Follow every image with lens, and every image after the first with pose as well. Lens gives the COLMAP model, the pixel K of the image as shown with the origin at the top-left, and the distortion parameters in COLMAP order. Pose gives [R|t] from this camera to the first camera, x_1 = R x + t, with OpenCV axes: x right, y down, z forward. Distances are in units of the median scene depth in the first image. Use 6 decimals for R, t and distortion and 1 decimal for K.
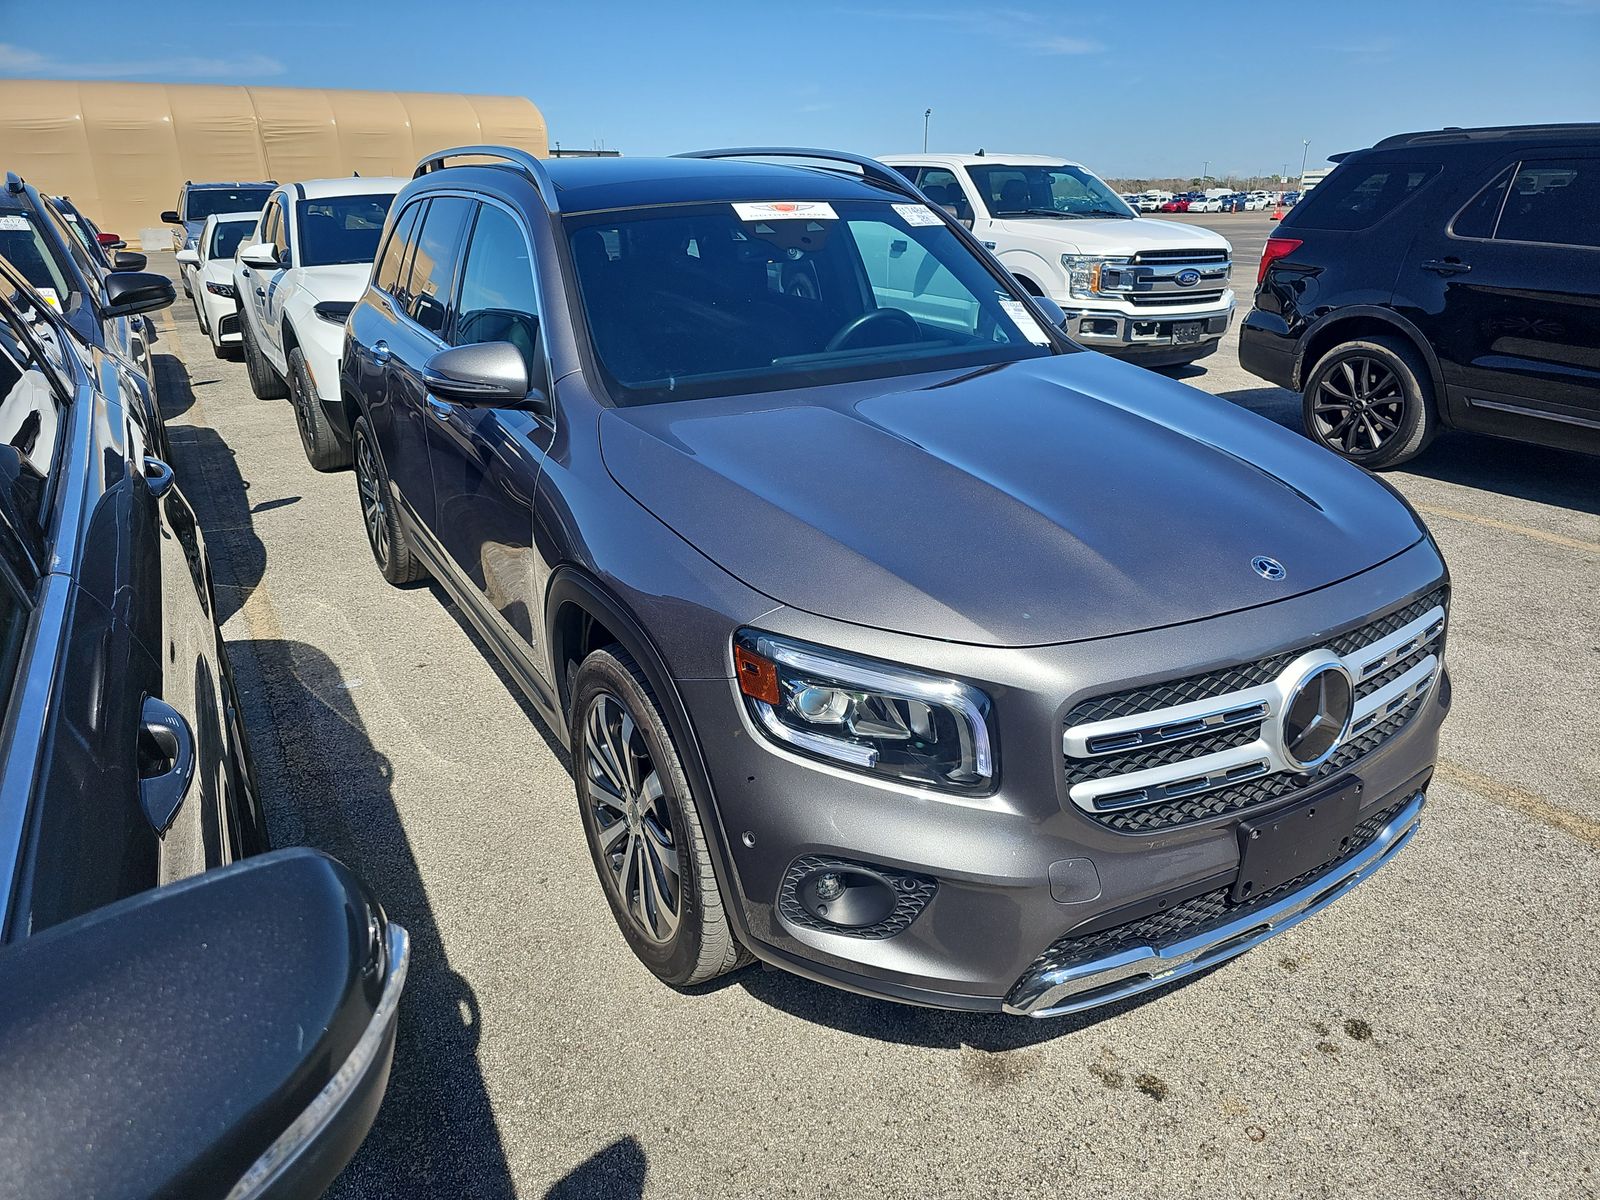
lens RADIAL K [[1110.7, 0, 797.7], [0, 1110.7, 597.4], [0, 0, 1]] dist [0.033265, -0.041500]
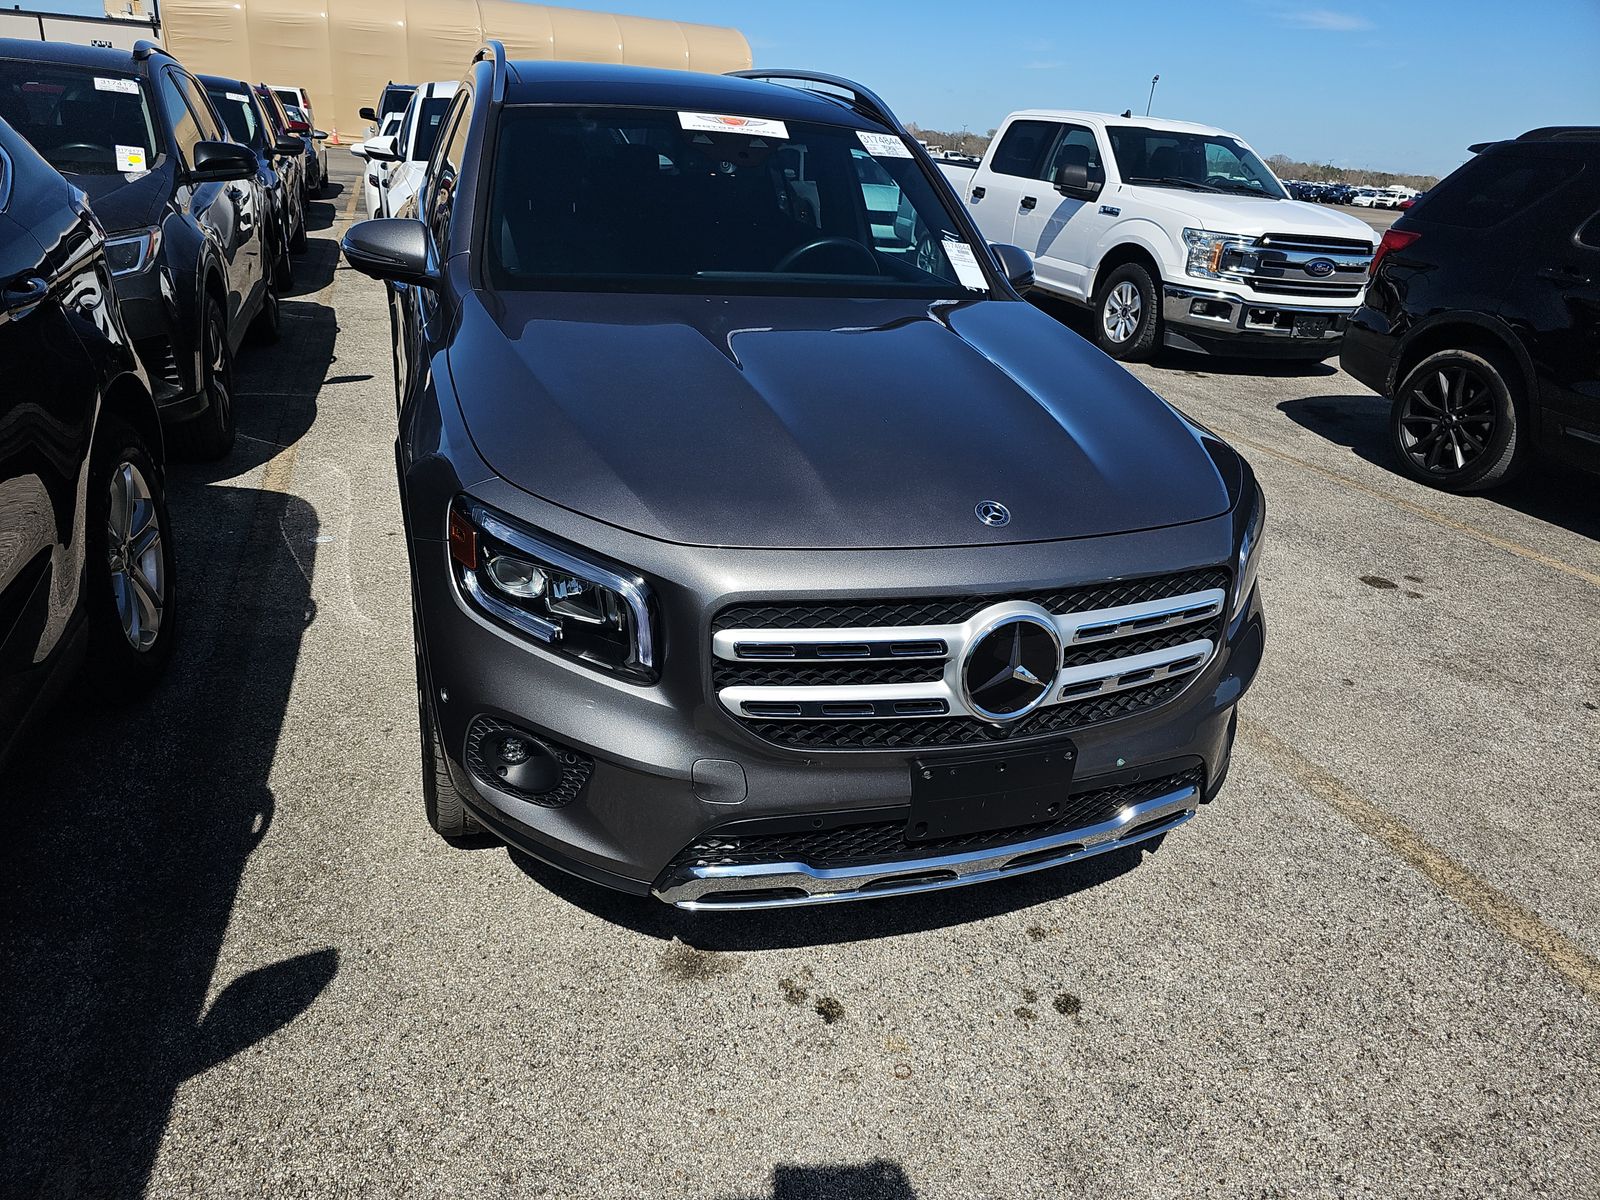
lens RADIAL K [[1110.7, 0, 805.0], [0, 1110.7, 610.8], [0, 0, 1]] dist [0.033265, -0.041500]
pose [[0.976084, 0.155634, -0.151780, 0.344421], [-0.148652, 0.987281, 0.056381, 0.022949], [0.158625, -0.032470, 0.986805, 0.007985]]
